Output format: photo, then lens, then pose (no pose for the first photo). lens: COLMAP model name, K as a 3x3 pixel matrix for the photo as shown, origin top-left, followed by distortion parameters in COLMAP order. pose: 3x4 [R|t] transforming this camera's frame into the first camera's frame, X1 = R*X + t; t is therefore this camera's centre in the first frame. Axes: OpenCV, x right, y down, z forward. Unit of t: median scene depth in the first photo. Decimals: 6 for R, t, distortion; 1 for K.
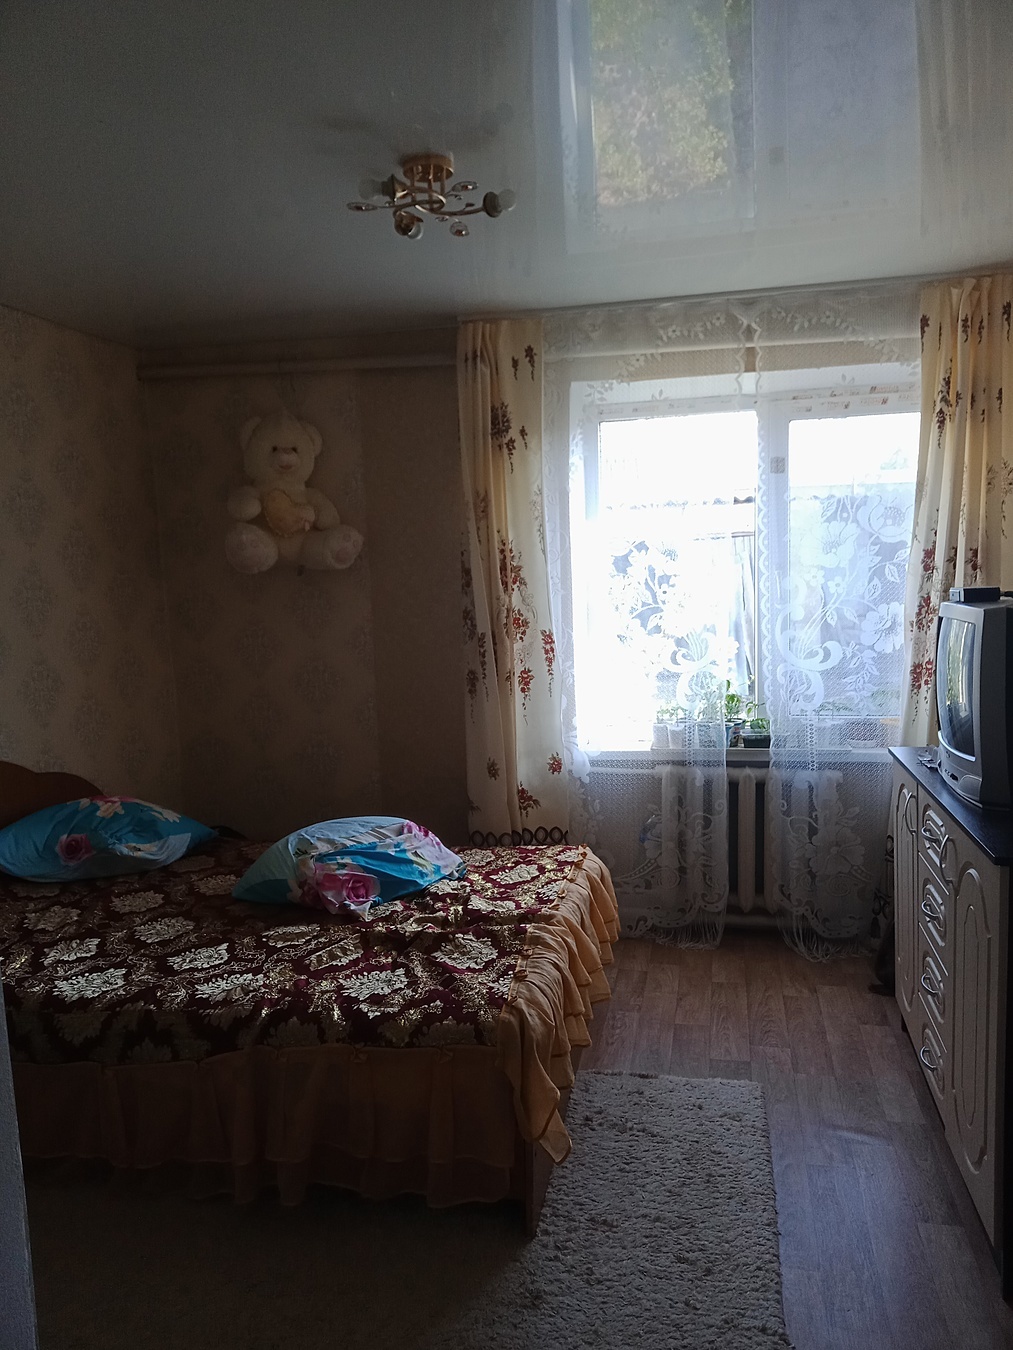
lens RADIAL K [[970.1, 0, 502.9], [0, 970.1, 676.9], [0, 0, 1]] dist [0.114904, -0.193752]
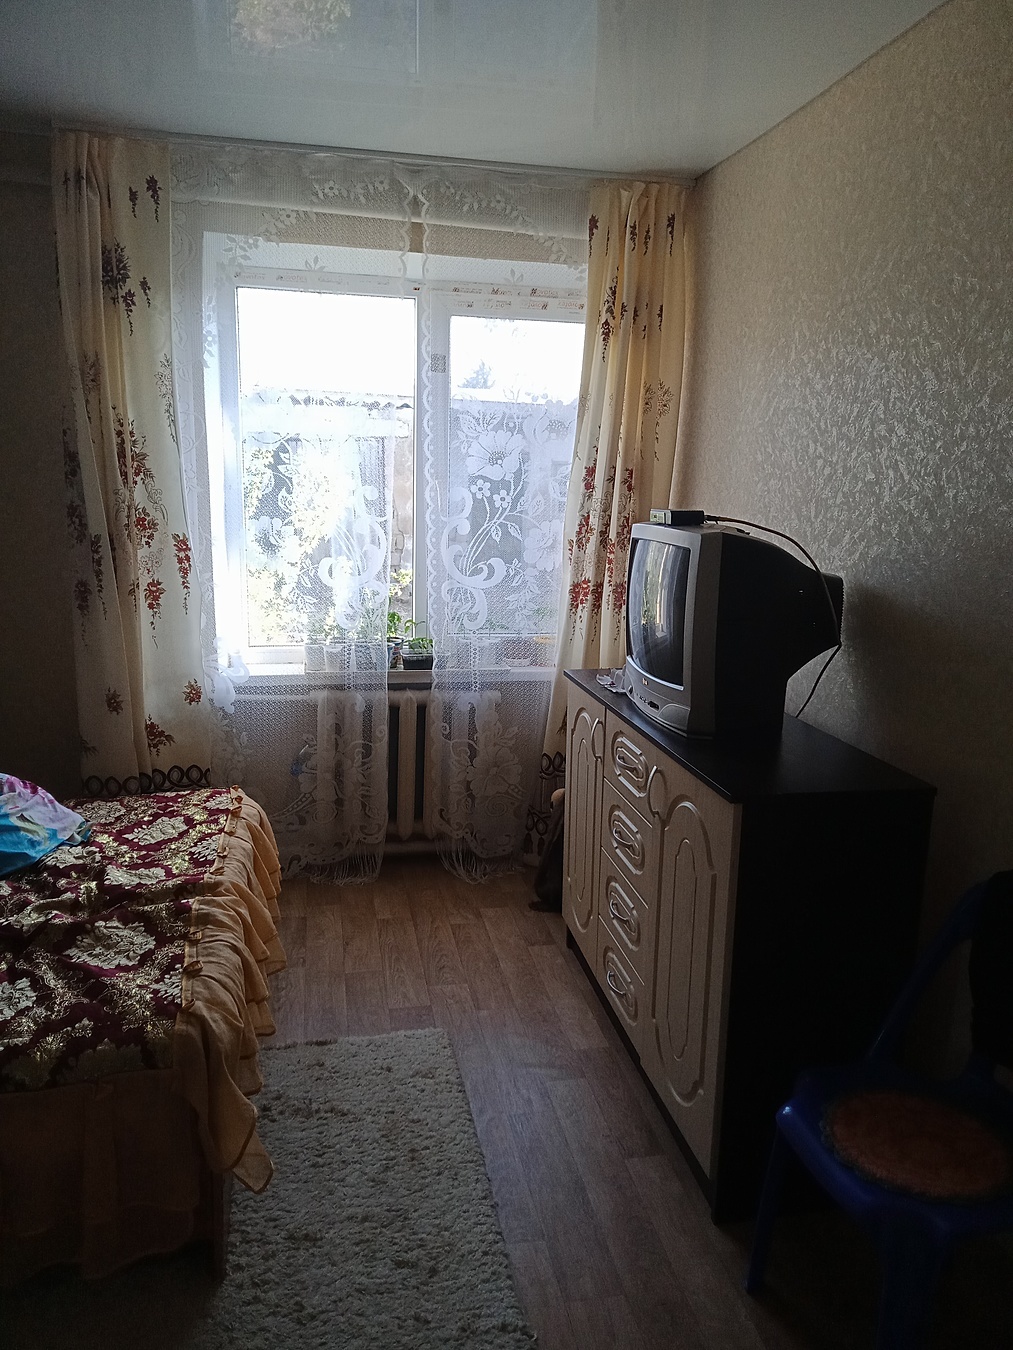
lens RADIAL K [[970.1, 0, 502.9], [0, 970.1, 676.9], [0, 0, 1]] dist [0.114904, -0.193752]
pose [[0.917214, -0.024610, 0.397634, -0.042944], [-0.013691, 0.995553, 0.093198, -0.009546], [-0.398159, -0.090927, 0.912799, 0.118985]]
